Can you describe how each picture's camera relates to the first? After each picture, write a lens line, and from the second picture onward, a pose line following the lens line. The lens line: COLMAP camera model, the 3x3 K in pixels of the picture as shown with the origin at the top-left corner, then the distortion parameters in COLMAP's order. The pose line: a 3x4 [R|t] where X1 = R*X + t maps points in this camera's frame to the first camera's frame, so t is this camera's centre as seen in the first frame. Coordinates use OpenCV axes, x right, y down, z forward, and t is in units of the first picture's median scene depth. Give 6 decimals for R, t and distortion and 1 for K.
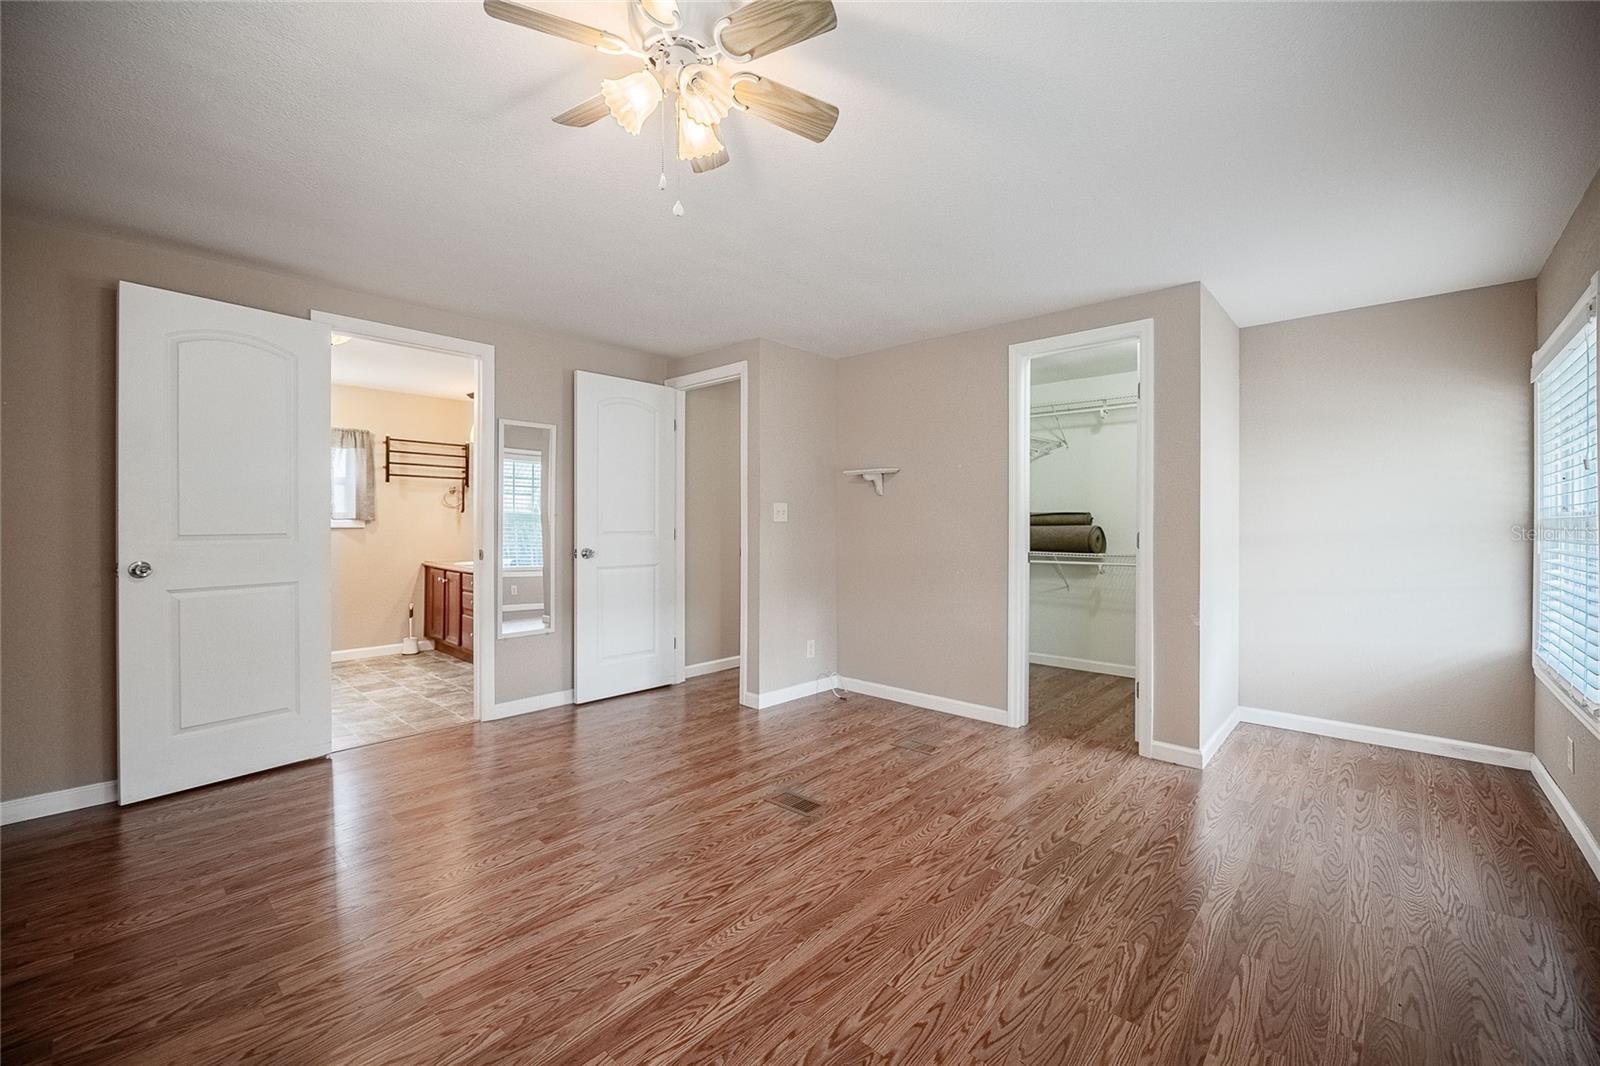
lens RADIAL K [[640.3, 0, 796.9], [0, 640.3, 530.4], [0, 0, 1]] dist [-0.010826, -0.000258]
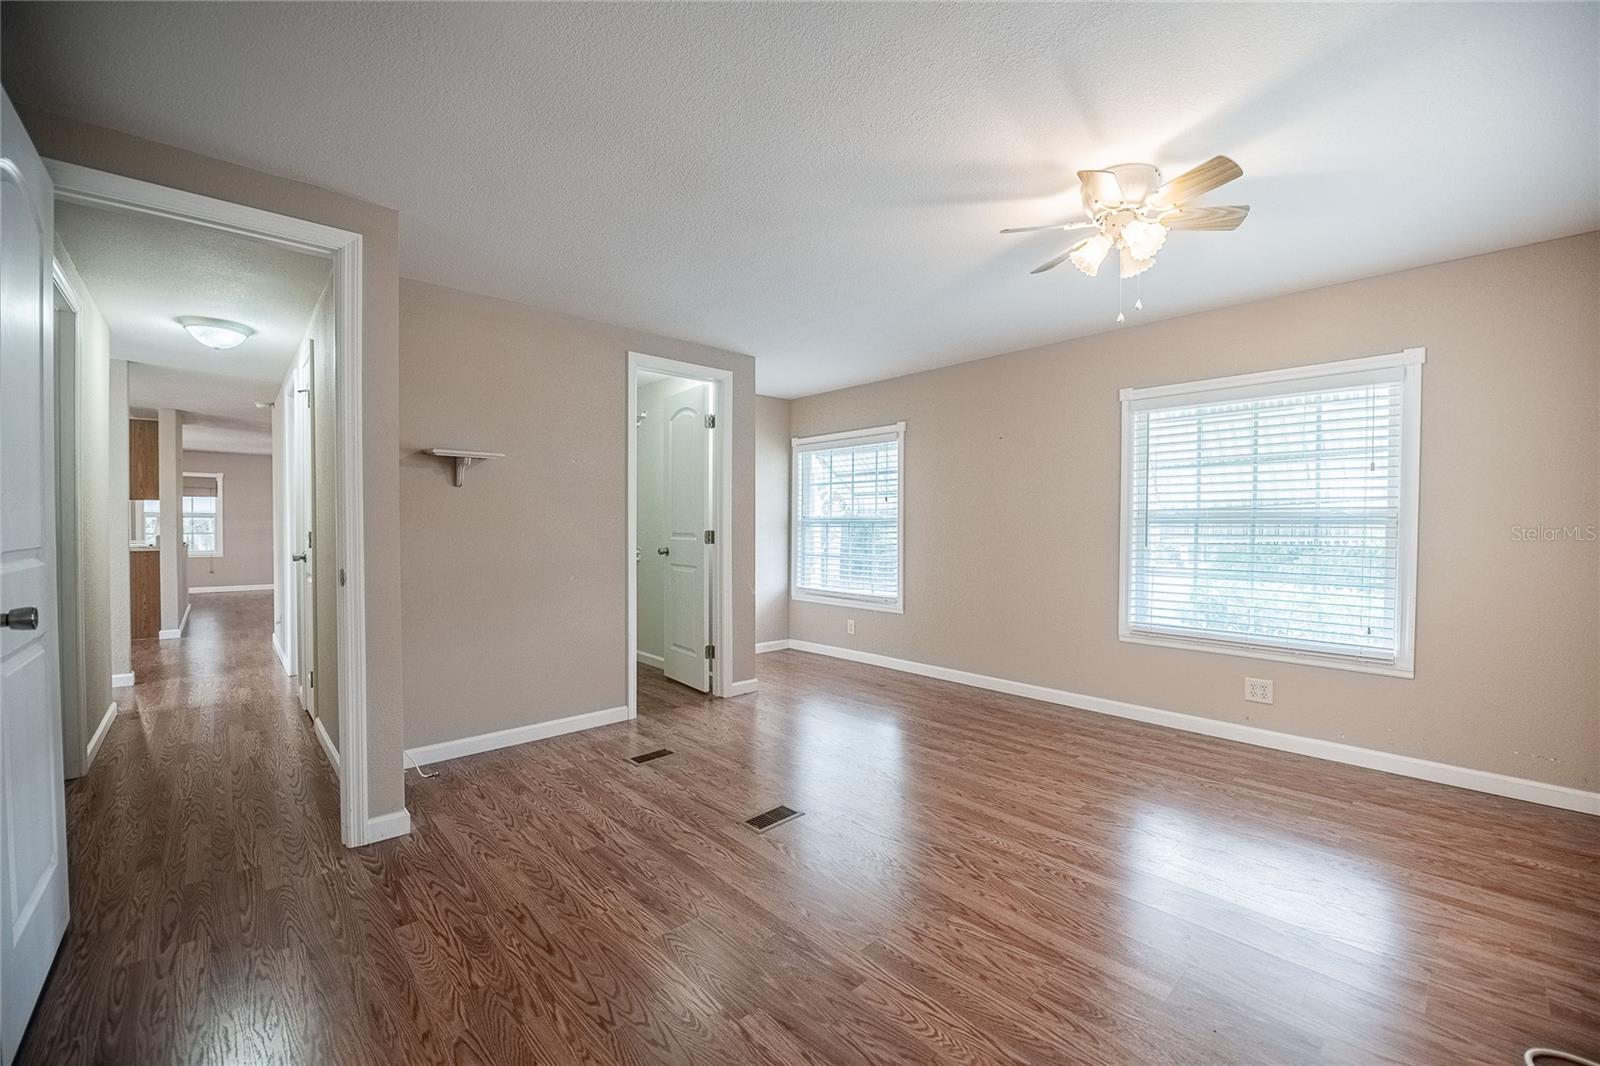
lens RADIAL K [[640.3, 0, 796.9], [0, 640.3, 530.4], [0, 0, 1]] dist [-0.010826, -0.000258]
pose [[0.074858, -0.005812, 0.997177, -1.078162], [0.005661, 0.999969, 0.005403, -0.014327], [-0.997178, 0.005240, 0.074889, 0.997323]]
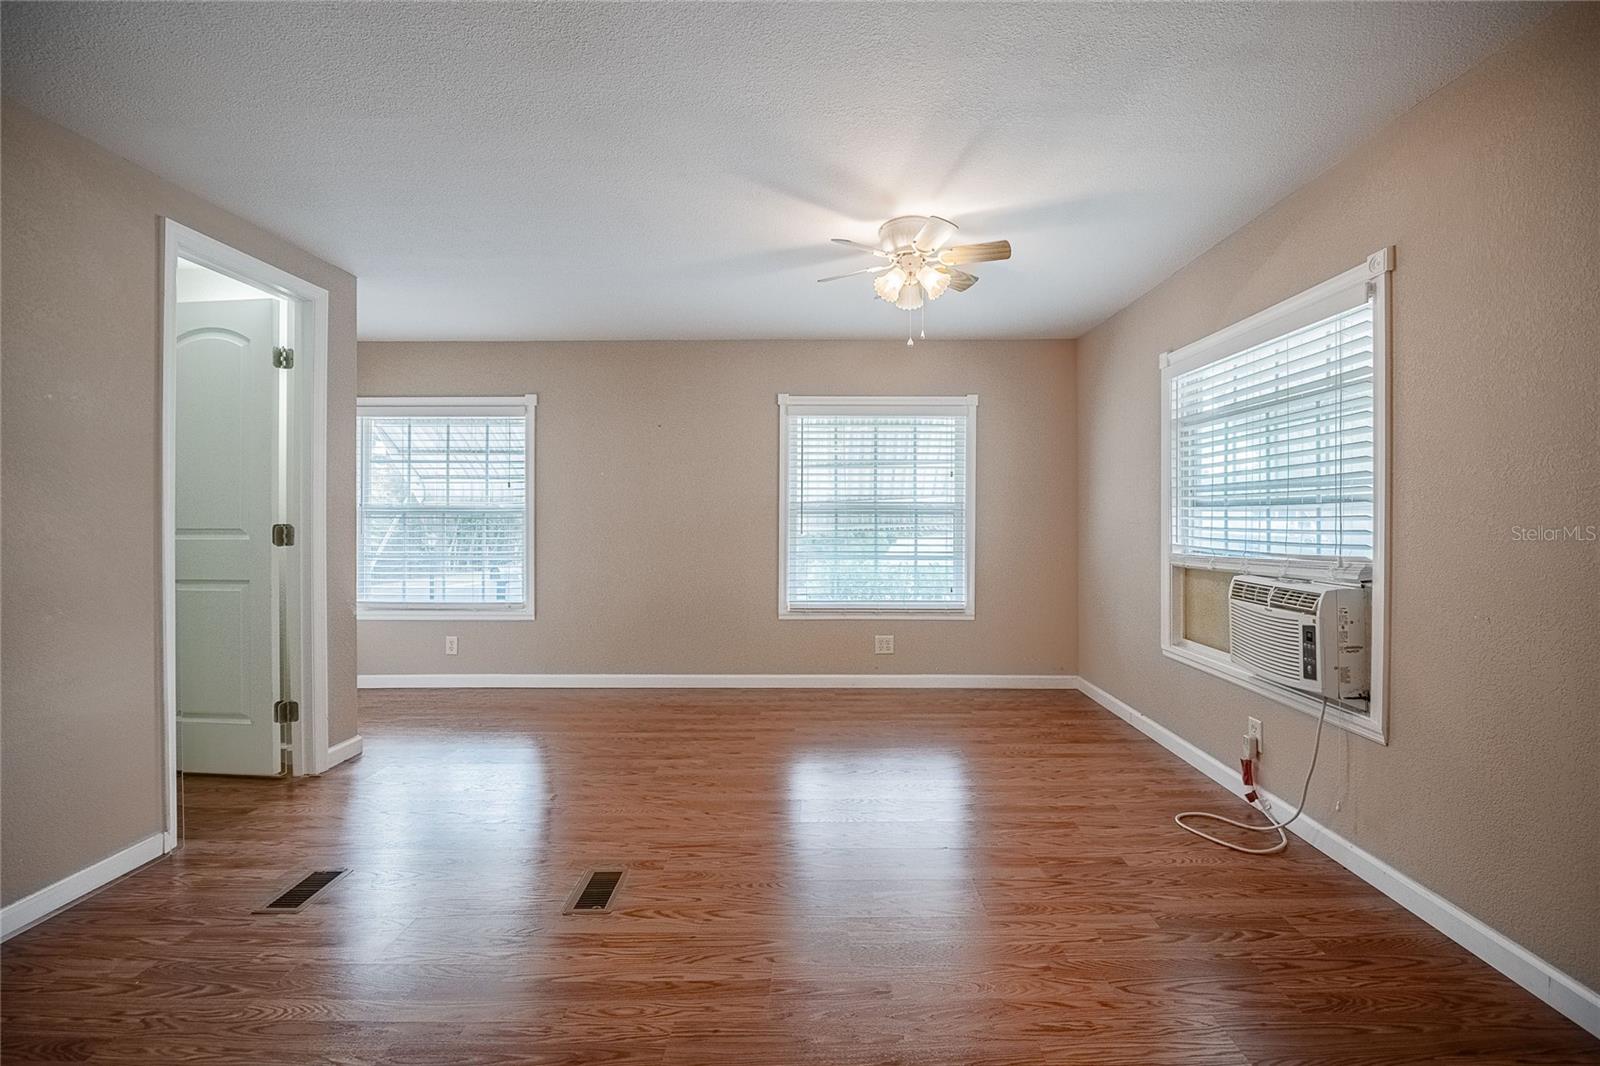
lens RADIAL K [[670.7, 0, 814.5], [0, 670.7, 512.2], [0, 0, 1]] dist [-0.008452, -0.000148]
pose [[-0.682143, 0.006849, 0.731187, -0.850335], [0.007504, 0.999969, -0.002366, -0.018652], [-0.731180, 0.003873, -0.682173, 1.518473]]
